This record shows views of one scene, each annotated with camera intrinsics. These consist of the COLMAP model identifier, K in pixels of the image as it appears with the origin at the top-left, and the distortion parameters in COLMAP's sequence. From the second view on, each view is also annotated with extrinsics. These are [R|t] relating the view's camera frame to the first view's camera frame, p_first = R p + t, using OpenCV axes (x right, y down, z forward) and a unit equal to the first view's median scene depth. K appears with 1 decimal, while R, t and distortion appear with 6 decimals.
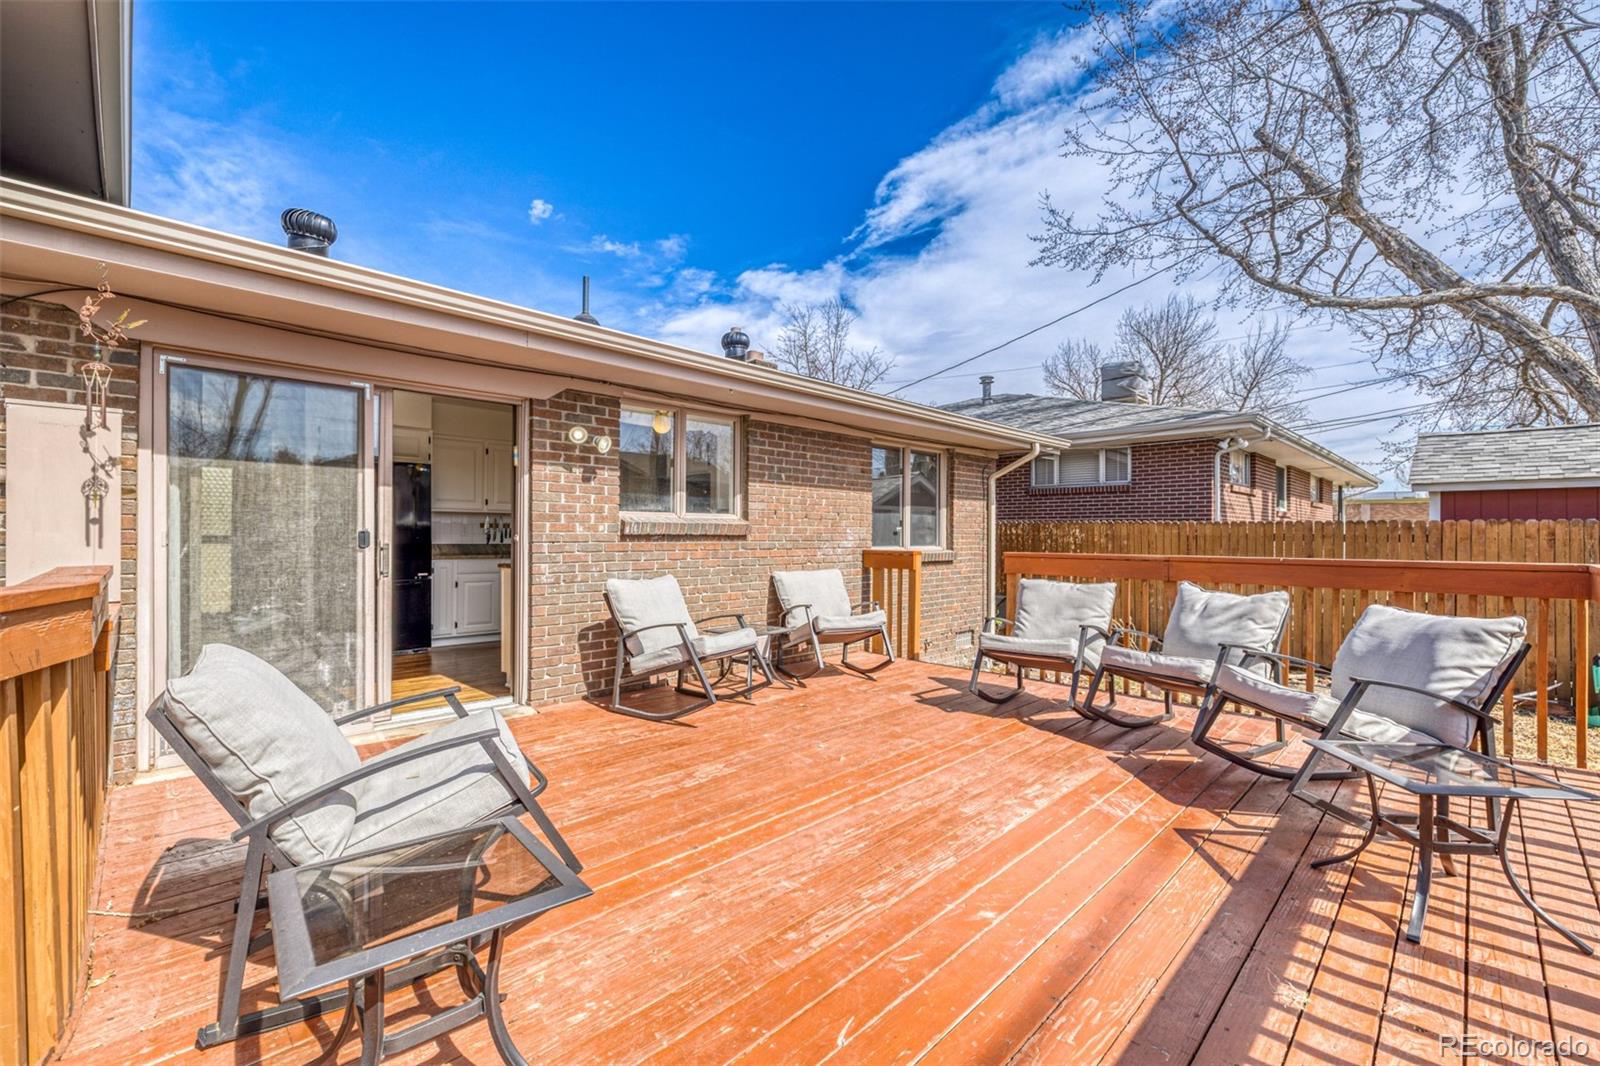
lens RADIAL K [[671.1, 0, 800.1], [0, 671.1, 529.3], [0, 0, 1]] dist [0.001146, -0.000002]
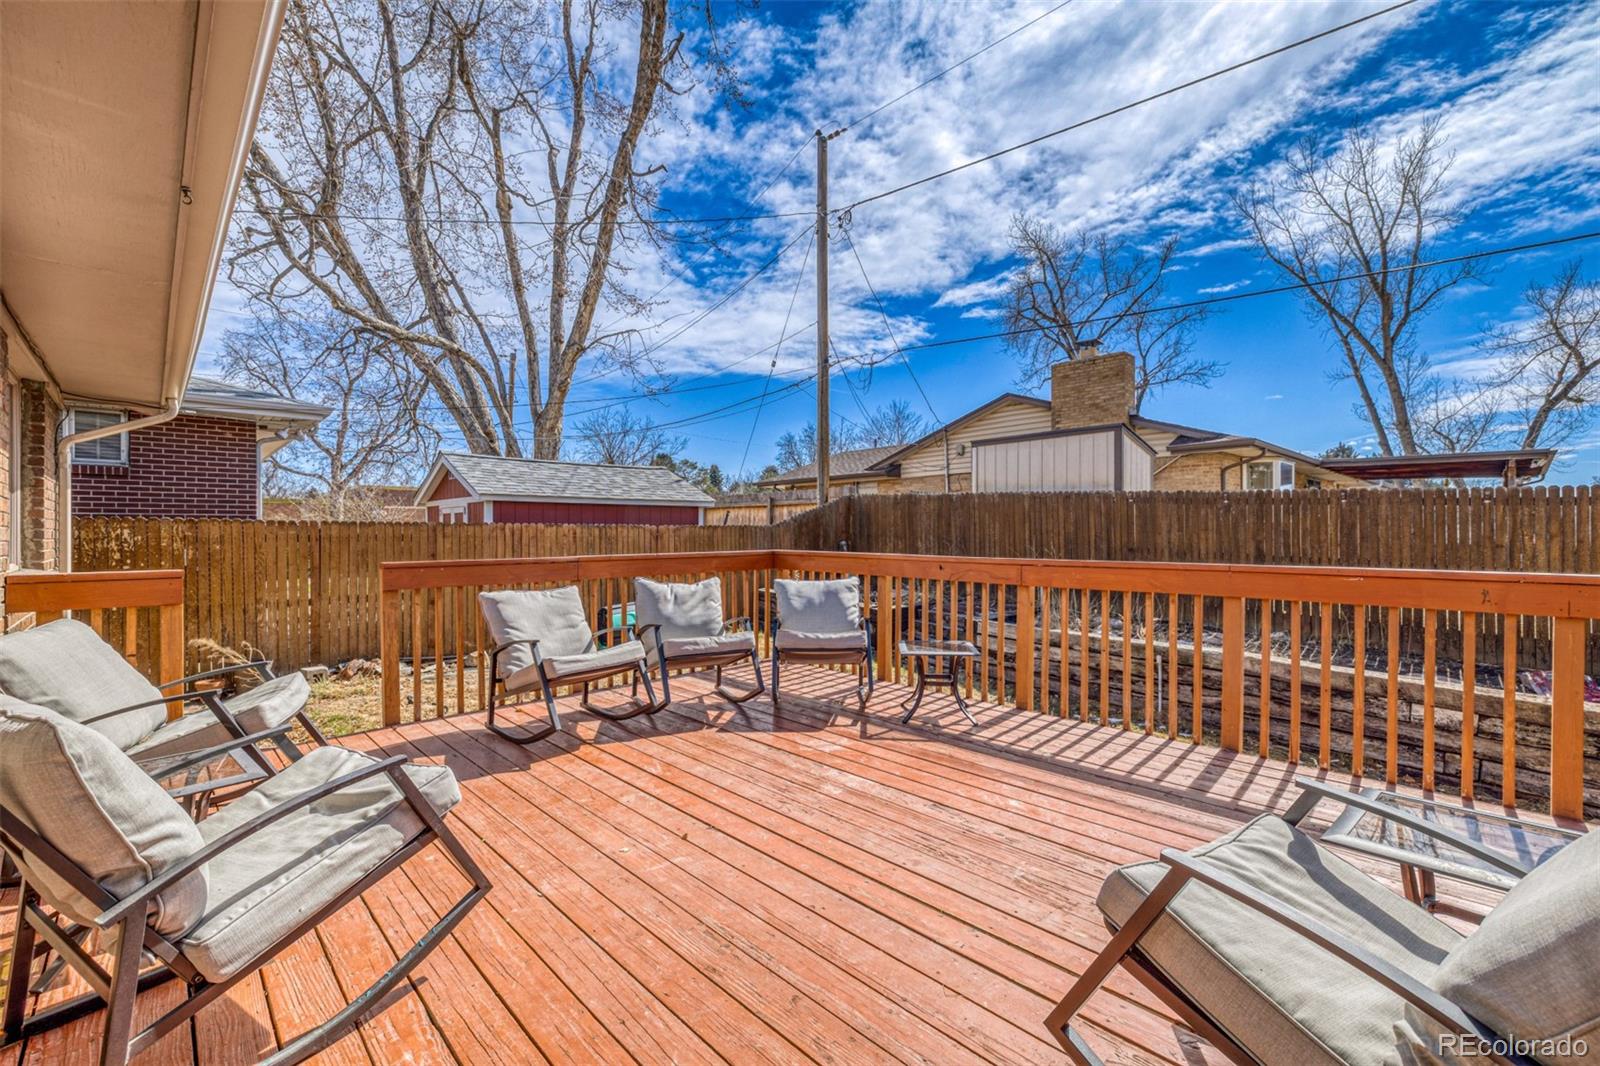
lens RADIAL K [[671.1, 0, 800.1], [0, 671.1, 529.3], [0, 0, 1]] dist [0.001146, -0.000002]
pose [[0.011446, -0.001018, 0.999934, -0.904961], [-0.003550, 0.999993, 0.001059, -0.011982], [-0.999928, -0.003562, 0.011442, 1.116794]]
